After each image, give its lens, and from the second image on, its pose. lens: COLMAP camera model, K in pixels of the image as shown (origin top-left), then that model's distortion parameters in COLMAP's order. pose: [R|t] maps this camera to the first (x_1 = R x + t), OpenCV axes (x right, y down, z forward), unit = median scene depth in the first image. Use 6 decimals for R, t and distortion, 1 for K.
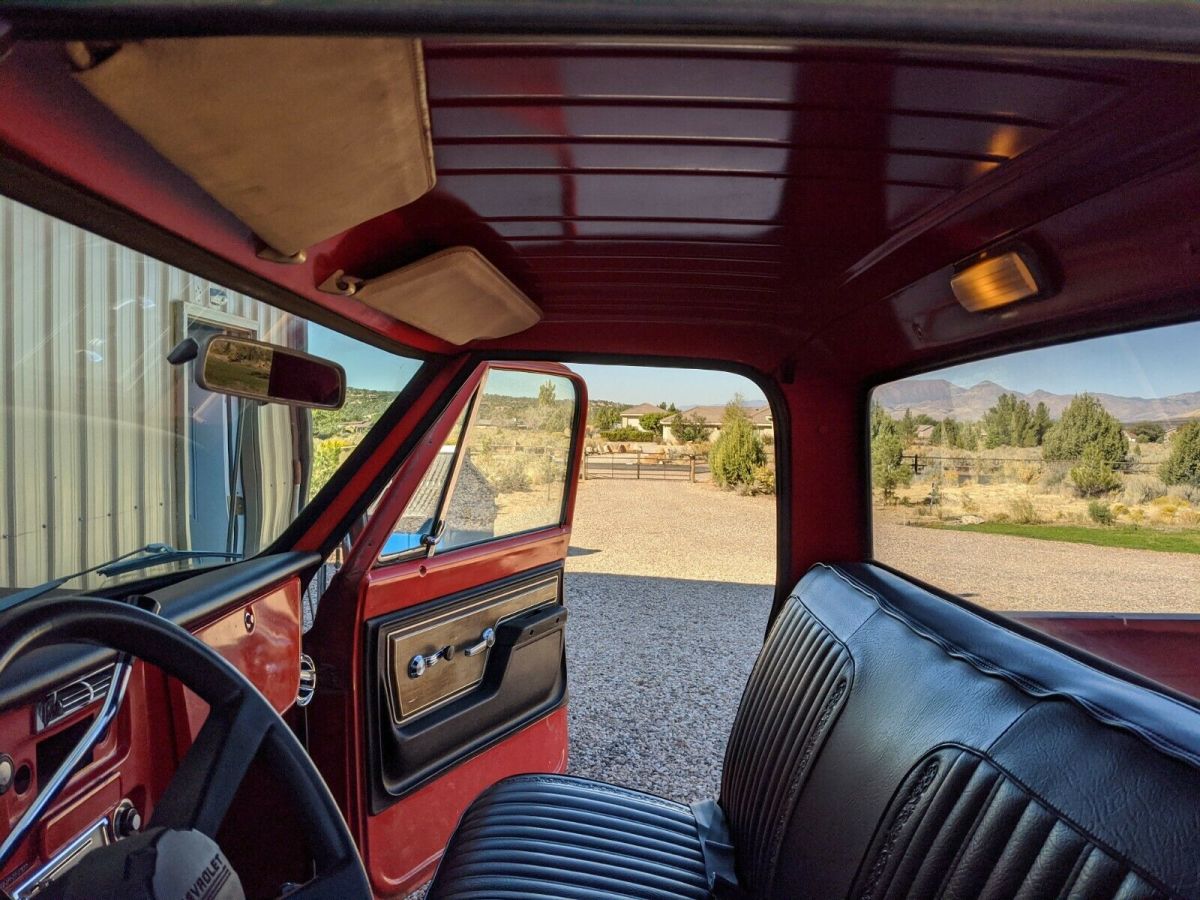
lens RADIAL K [[896.7, 0, 604.8], [0, 896.7, 442.8], [0, 0, 1]] dist [-0.003120, -0.032816]
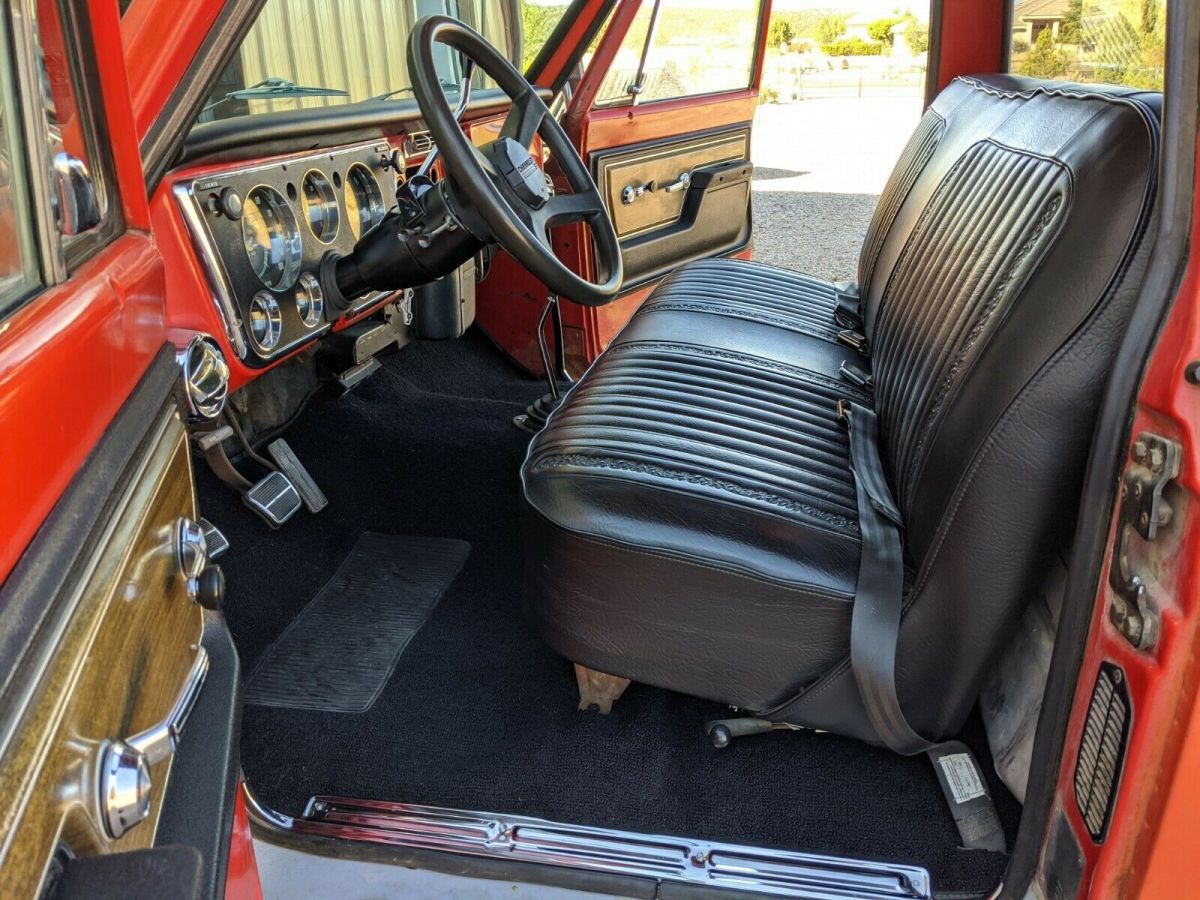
lens RADIAL K [[896.7, 0, 603.9], [0, 896.7, 458.2], [0, 0, 1]] dist [-0.003120, -0.032816]
pose [[0.974289, 0.048222, -0.220079, 0.041279], [0.044504, 0.916388, 0.397811, 0.061125], [0.220861, -0.397377, 0.890681, -0.216778]]
